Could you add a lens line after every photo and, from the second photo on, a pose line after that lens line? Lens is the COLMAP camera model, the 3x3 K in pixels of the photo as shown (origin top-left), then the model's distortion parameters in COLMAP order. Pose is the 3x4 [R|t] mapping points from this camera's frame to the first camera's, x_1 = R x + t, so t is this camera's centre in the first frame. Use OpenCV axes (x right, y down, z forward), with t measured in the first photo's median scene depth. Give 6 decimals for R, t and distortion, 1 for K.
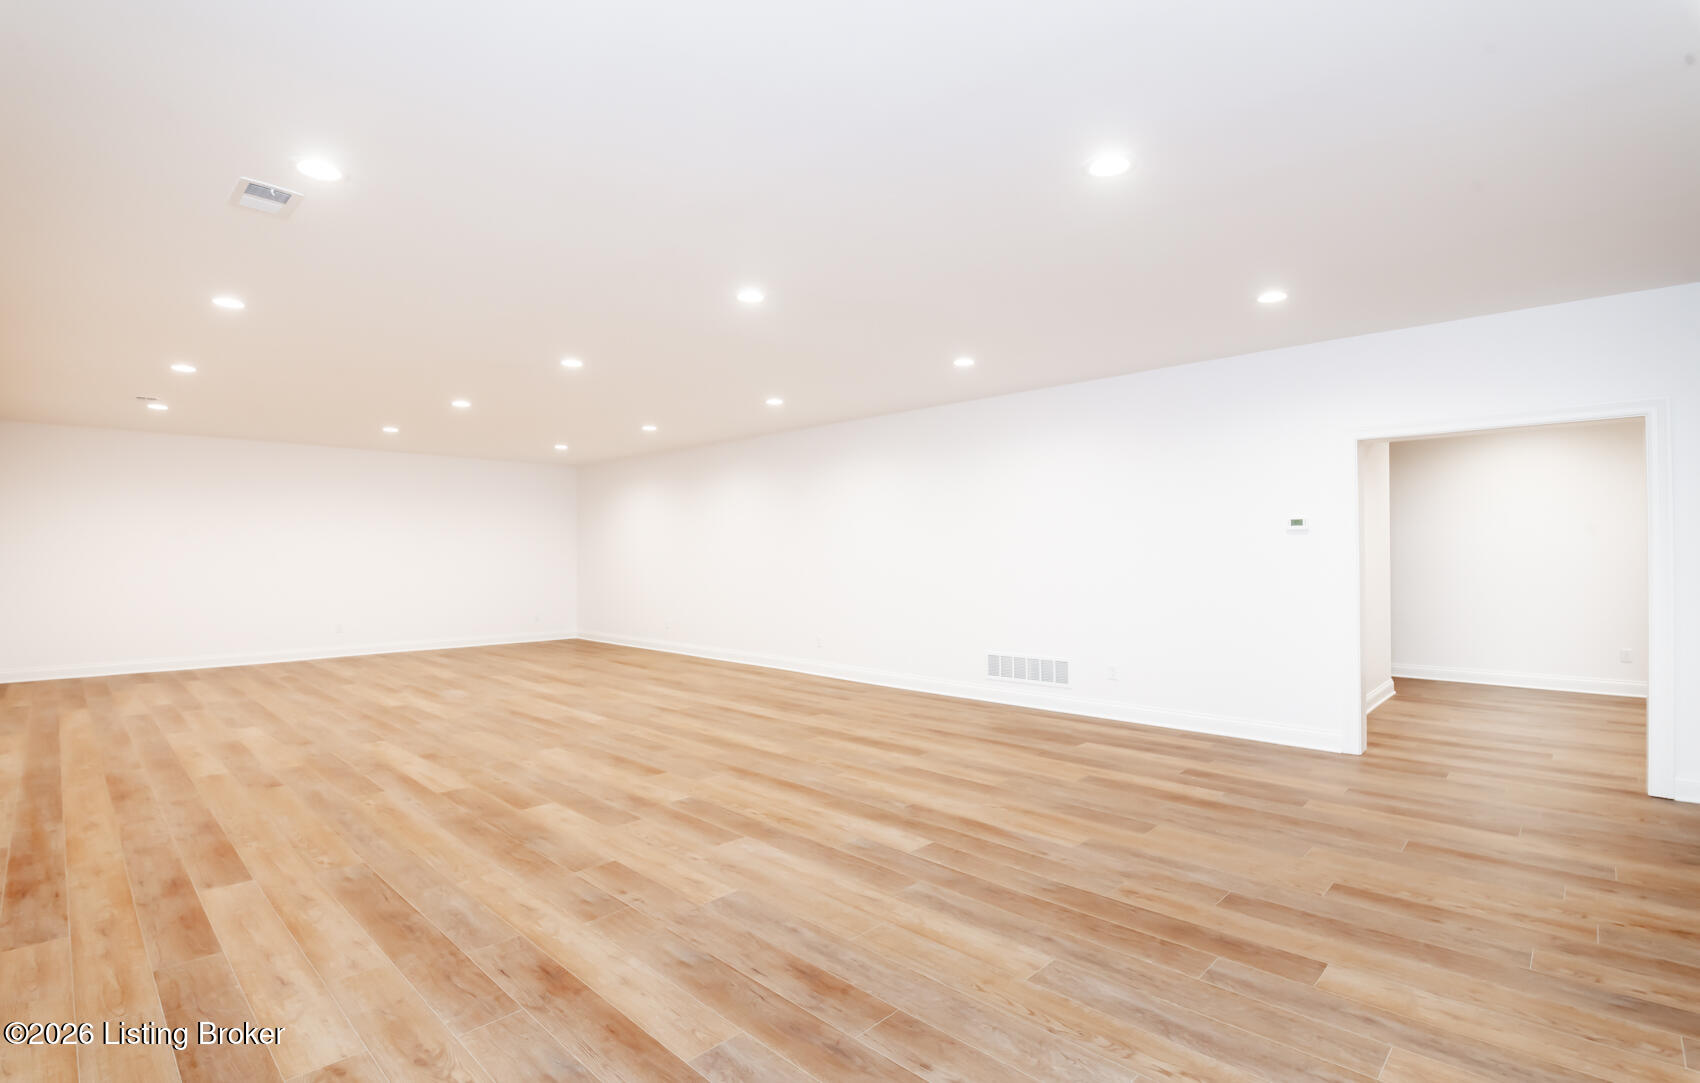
lens RADIAL K [[795.0, 0, 848.1], [0, 795.0, 546.2], [0, 0, 1]] dist [-0.024569, -0.001081]
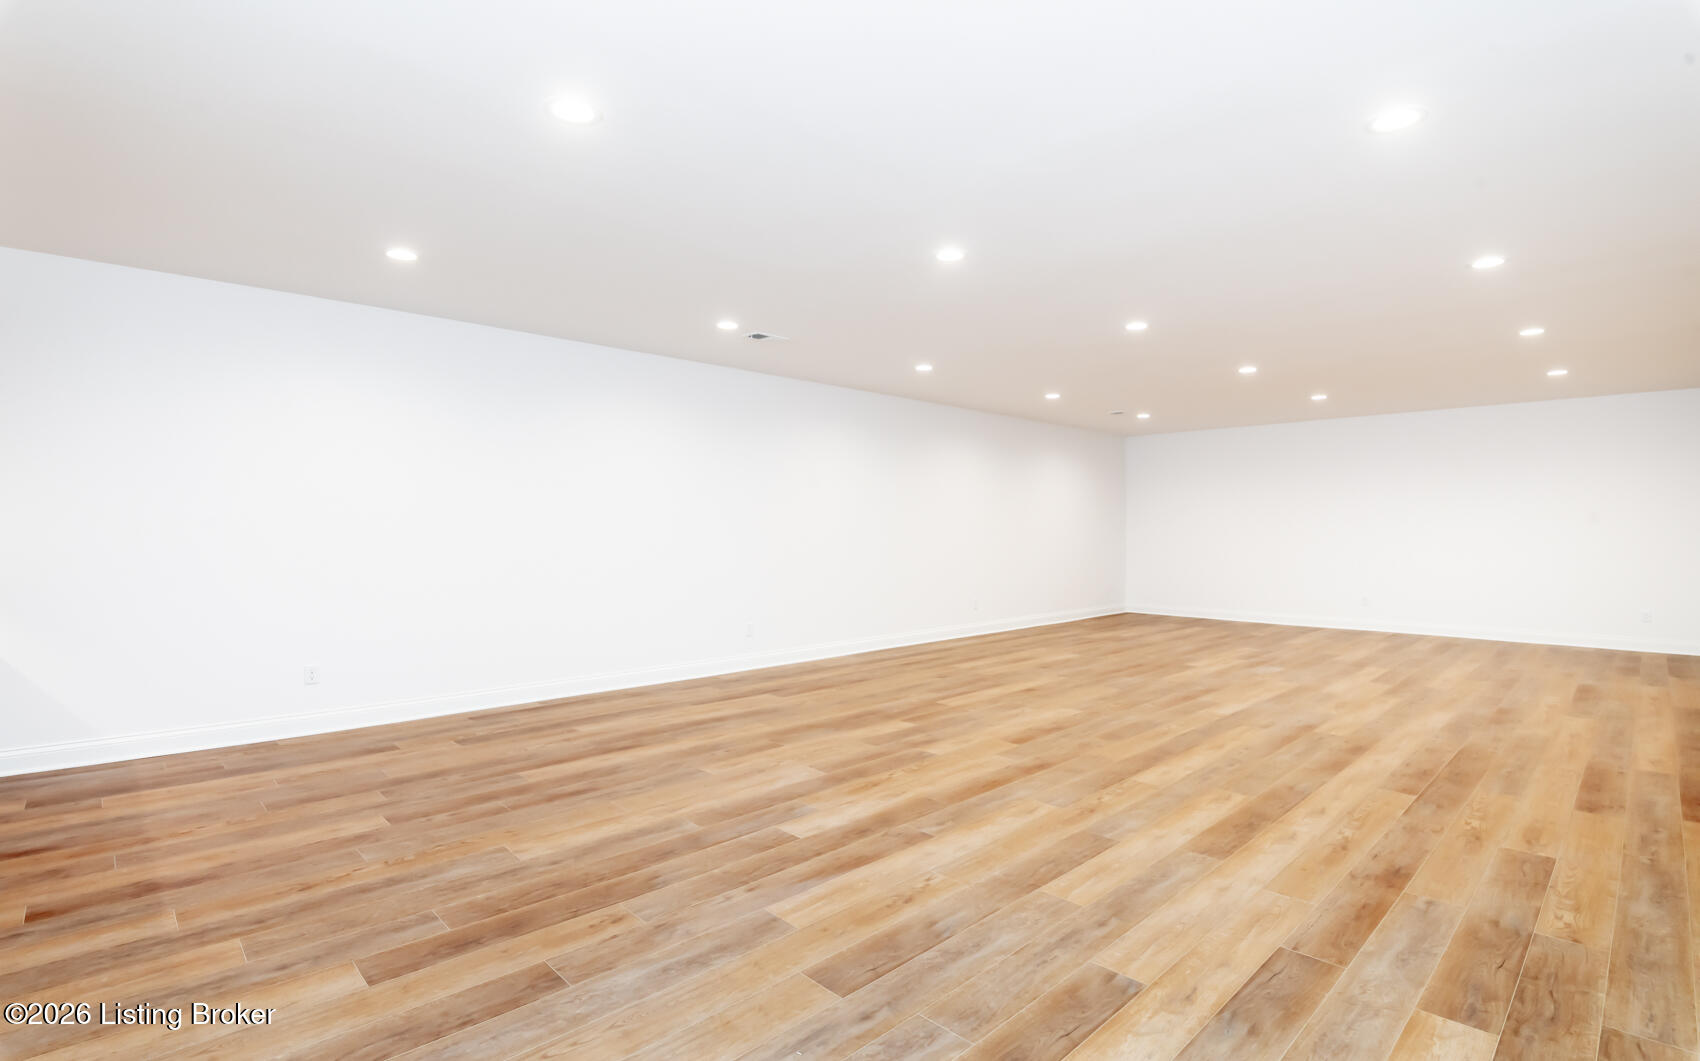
lens RADIAL K [[780.9, 0, 843.0], [0, 780.9, 527.5], [0, 0, 1]] dist [-0.017050, -0.003379]
pose [[-0.030160, 0.003559, -0.999539, 1.279183], [0.013316, 0.999906, 0.003158, 0.011894], [0.999456, -0.013215, -0.030205, 1.365023]]
